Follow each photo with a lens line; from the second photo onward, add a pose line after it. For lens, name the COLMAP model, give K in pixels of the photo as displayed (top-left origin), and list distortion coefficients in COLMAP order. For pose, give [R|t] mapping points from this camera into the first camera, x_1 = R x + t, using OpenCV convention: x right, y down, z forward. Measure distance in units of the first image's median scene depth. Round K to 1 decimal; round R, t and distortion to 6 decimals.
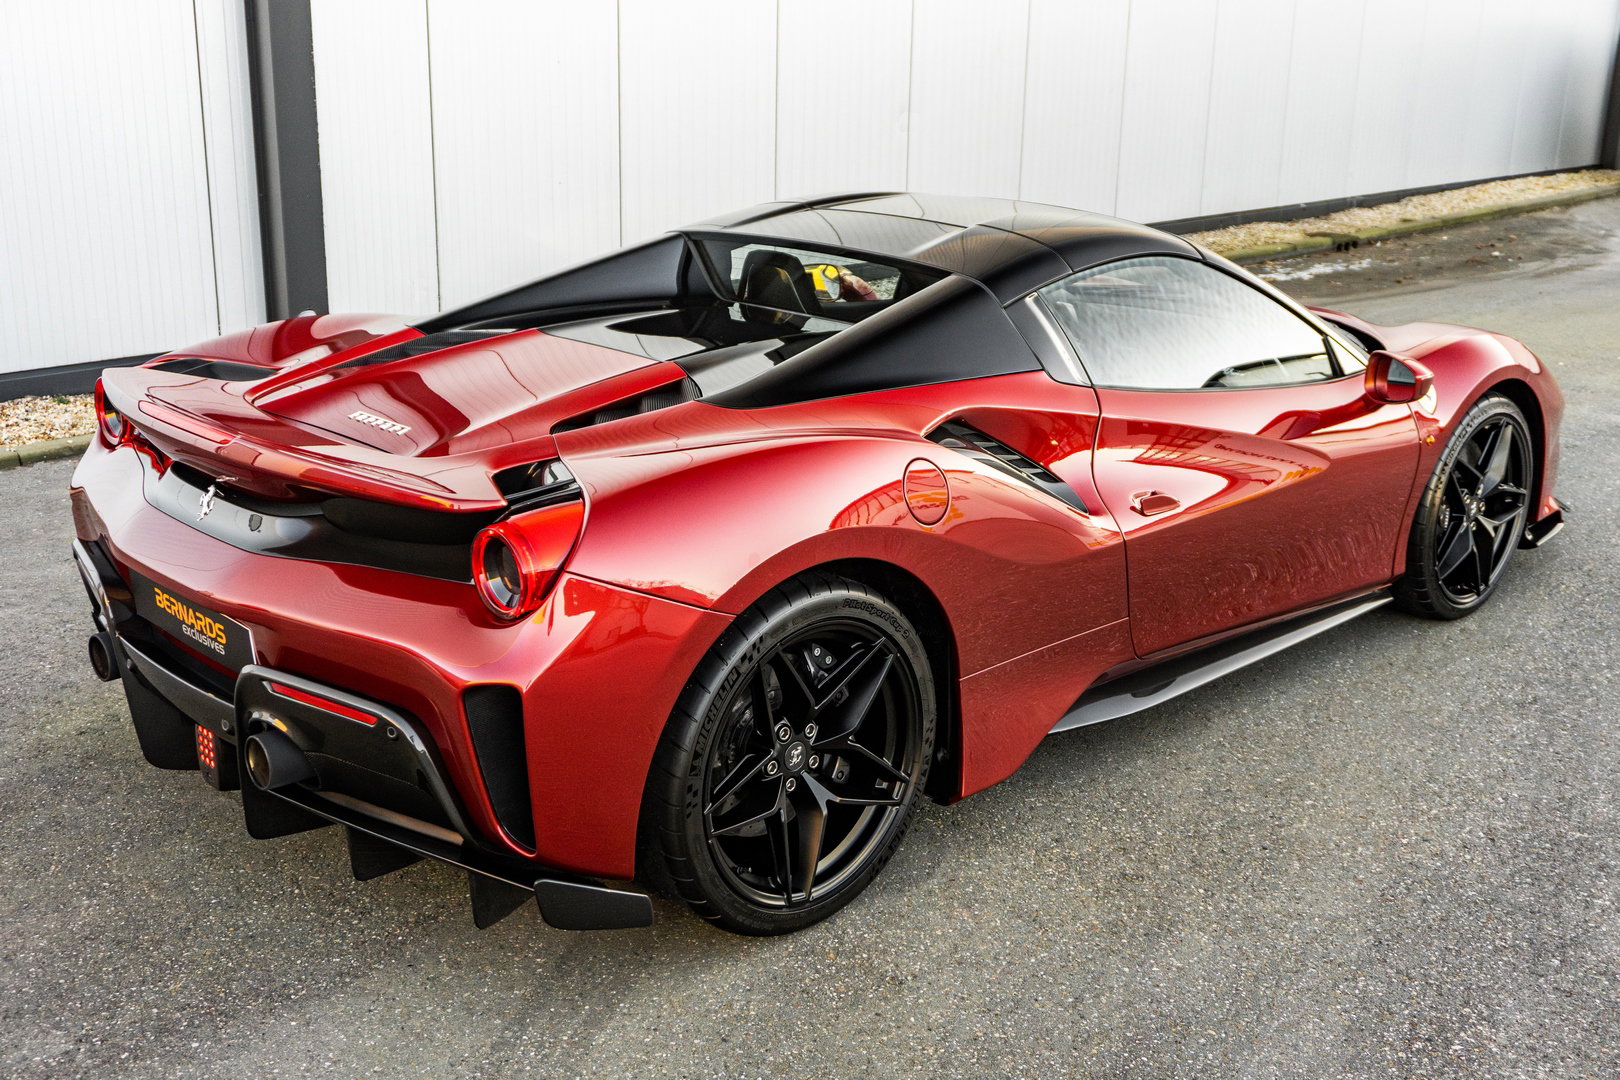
lens RADIAL K [[1740.9, 0, 810.0], [0, 1740.9, 540.0], [0, 0, 1]] dist [0.168105, -0.664373]
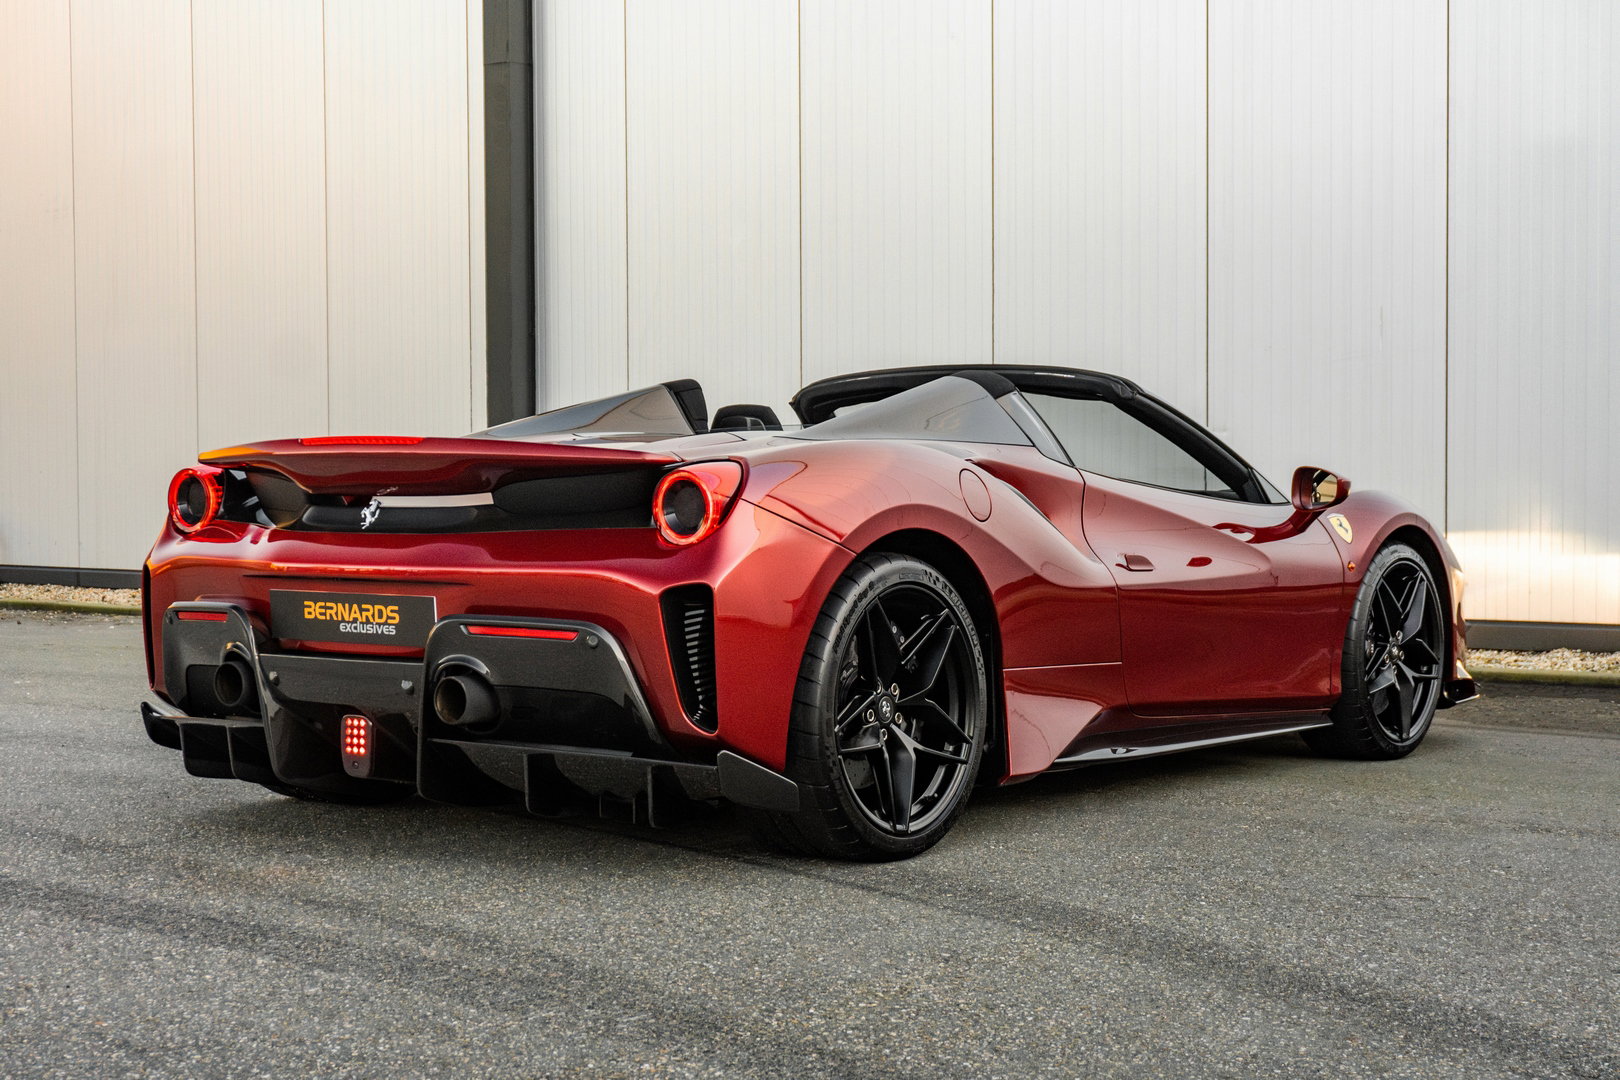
lens RADIAL K [[2610.3, 0, 809.2], [0, 2610.3, 579.4], [0, 0, 1]] dist [-0.005499, 0.018020]
pose [[0.986082, -0.014342, 0.165640, -0.341570], [0.055887, 0.966894, -0.248984, 0.463970], [-0.156585, 0.254776, 0.954238, -0.675960]]
